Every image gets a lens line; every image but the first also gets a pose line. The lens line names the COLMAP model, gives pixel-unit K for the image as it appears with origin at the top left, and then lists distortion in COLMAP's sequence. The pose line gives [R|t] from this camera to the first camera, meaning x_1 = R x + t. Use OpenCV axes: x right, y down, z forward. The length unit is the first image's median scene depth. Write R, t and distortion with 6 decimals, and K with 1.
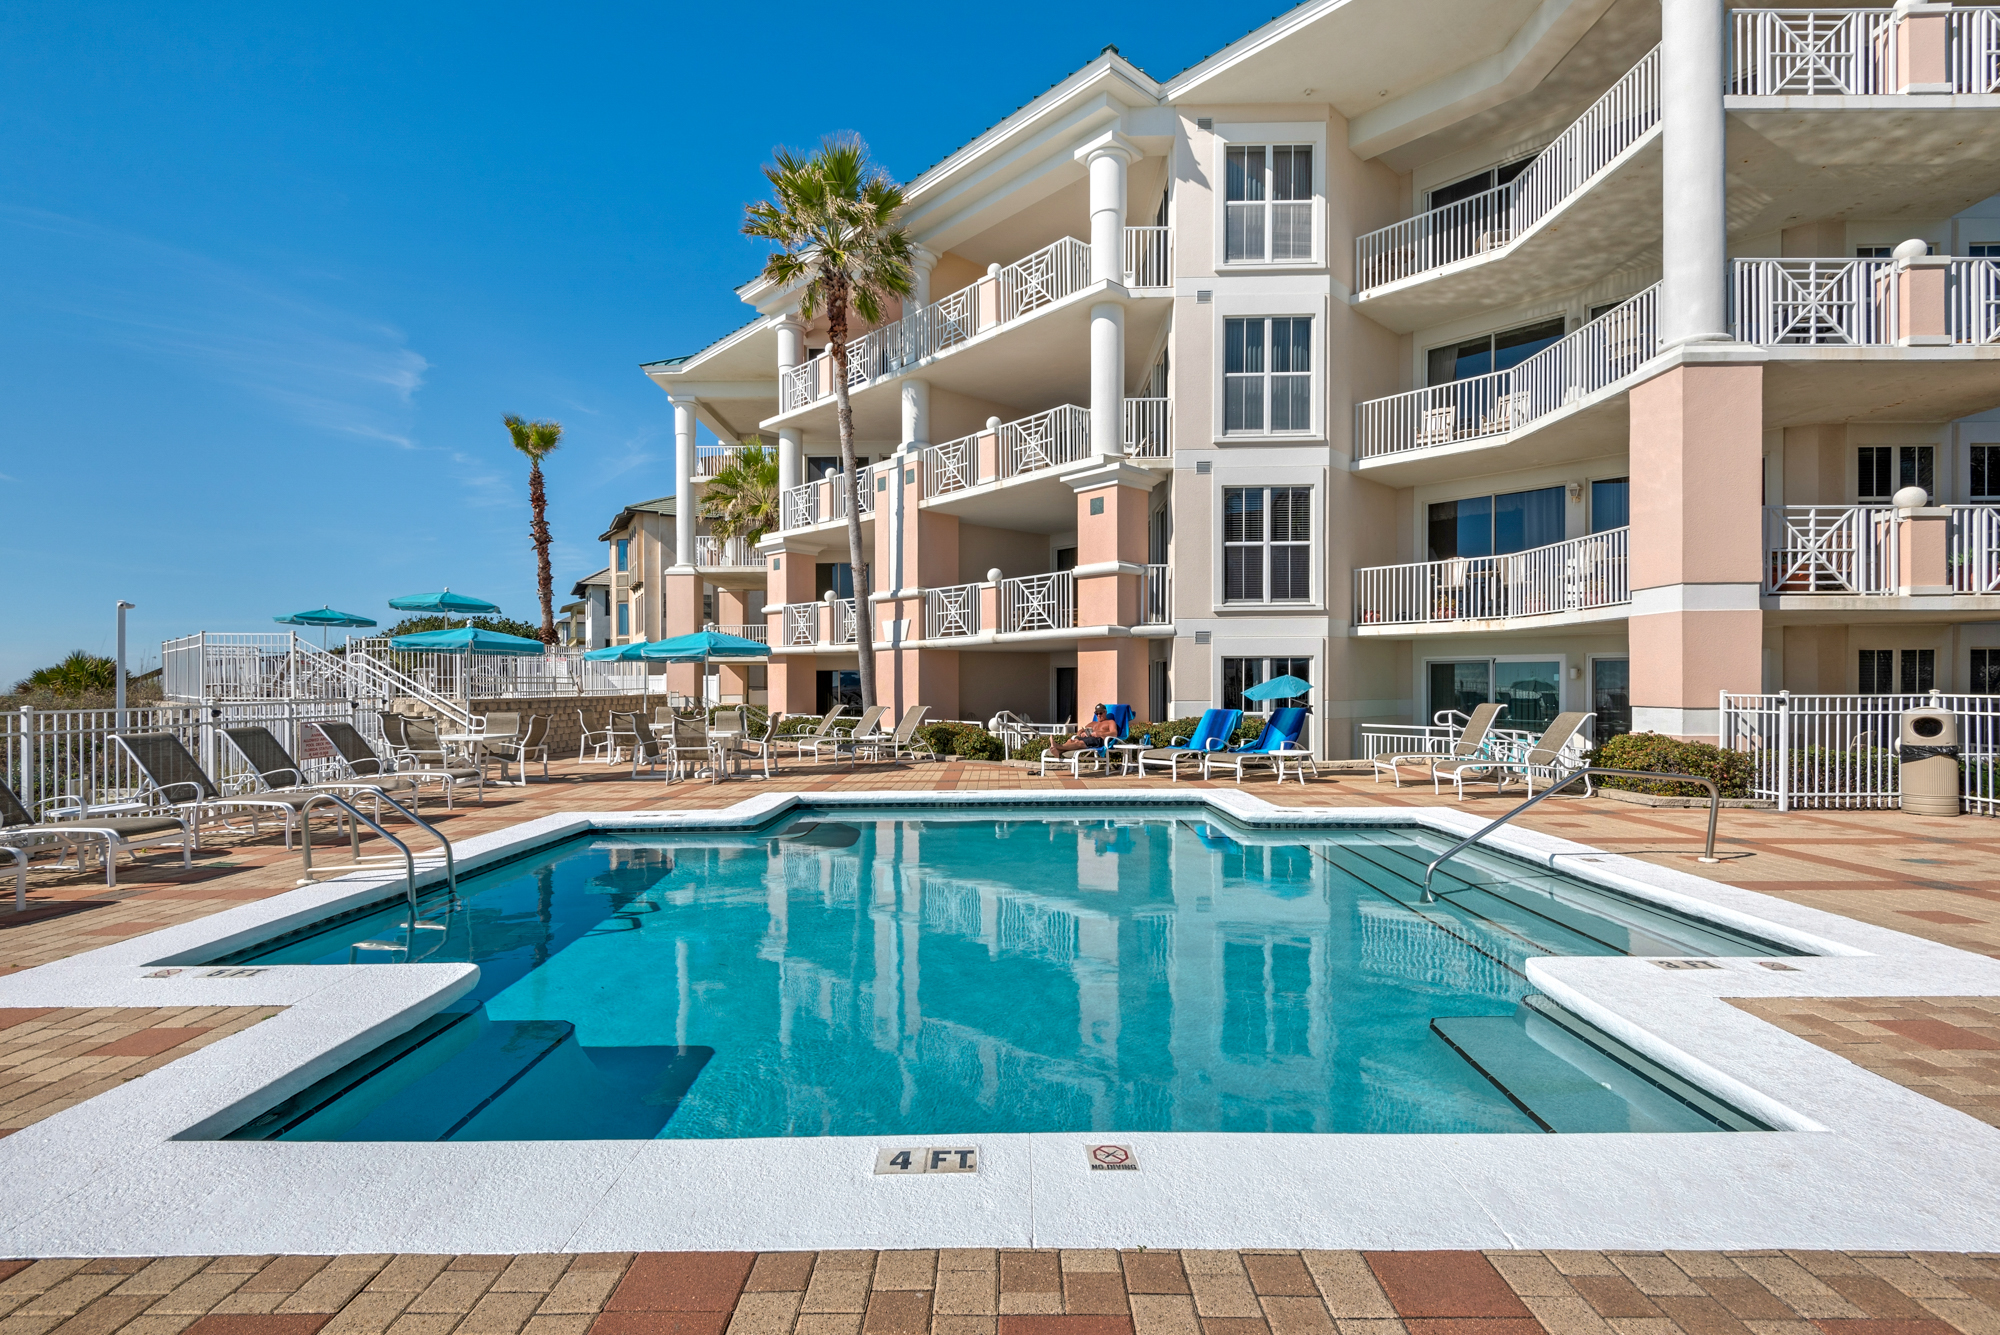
lens RADIAL K [[912.2, 0, 999.6], [0, 912.2, 680.7], [0, 0, 1]] dist [0.012114, -0.006816]
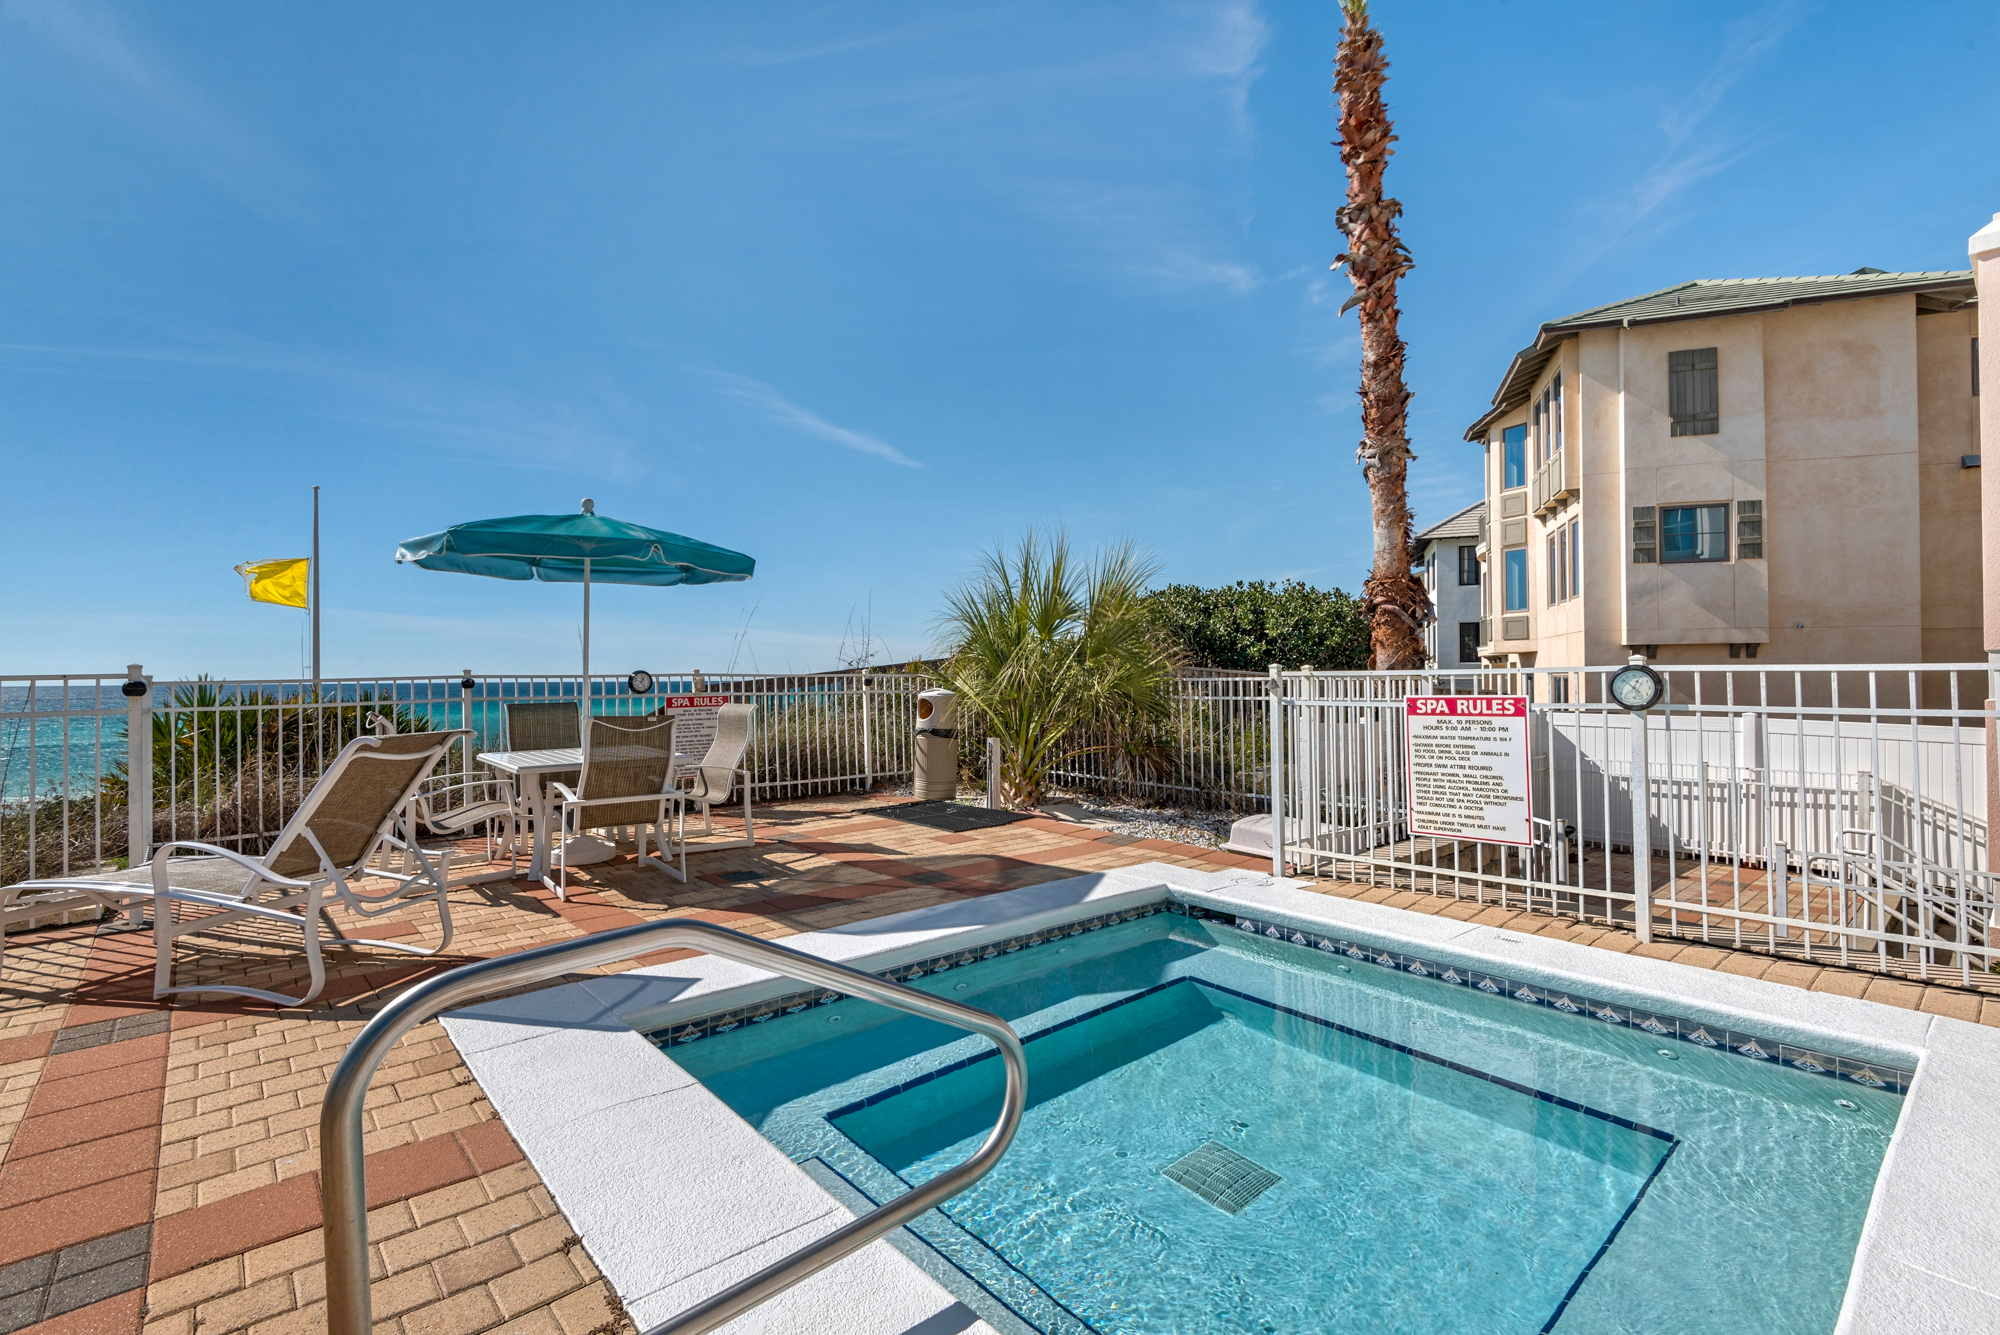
lens RADIAL K [[912.2, 0, 998.5], [0, 912.2, 668.8], [0, 0, 1]] dist [0.012114, -0.006816]
pose [[0.667195, -0.001043, -0.744882, -0.706241], [0.000968, 0.999999, -0.000533, -0.053522], [0.744882, -0.000366, 0.667196, 1.390161]]
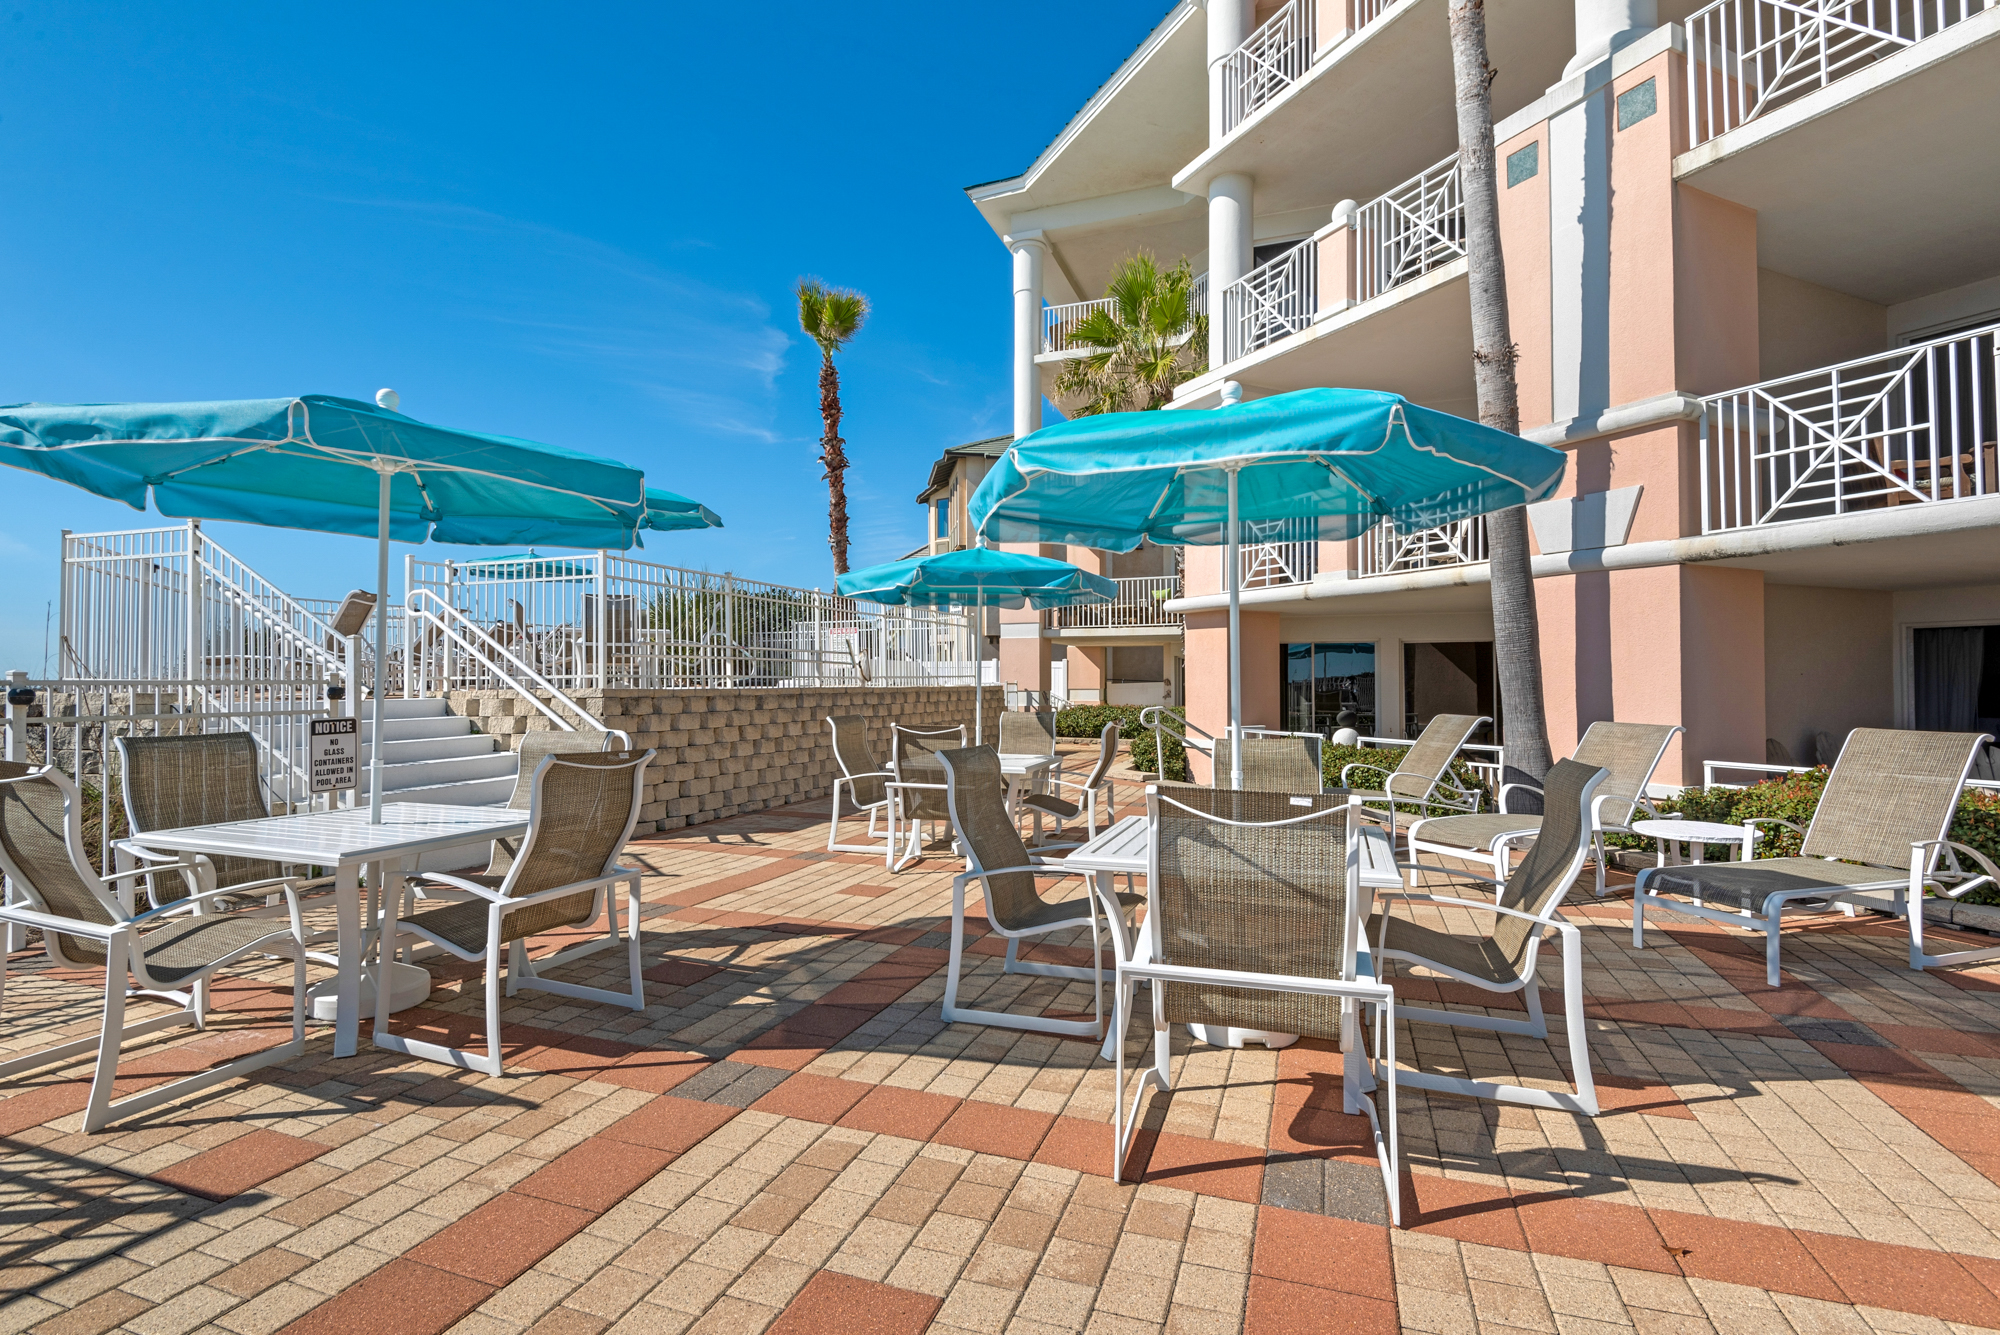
lens RADIAL K [[958.3, 0, 1004.2], [0, 958.3, 678.7], [0, 0, 1]] dist [-0.022969, -0.001222]
pose [[0.945901, 0.005491, -0.324409, -0.259216], [-0.004982, 0.999985, 0.002401, 0.013873], [0.324417, -0.000655, 0.945914, 0.658928]]
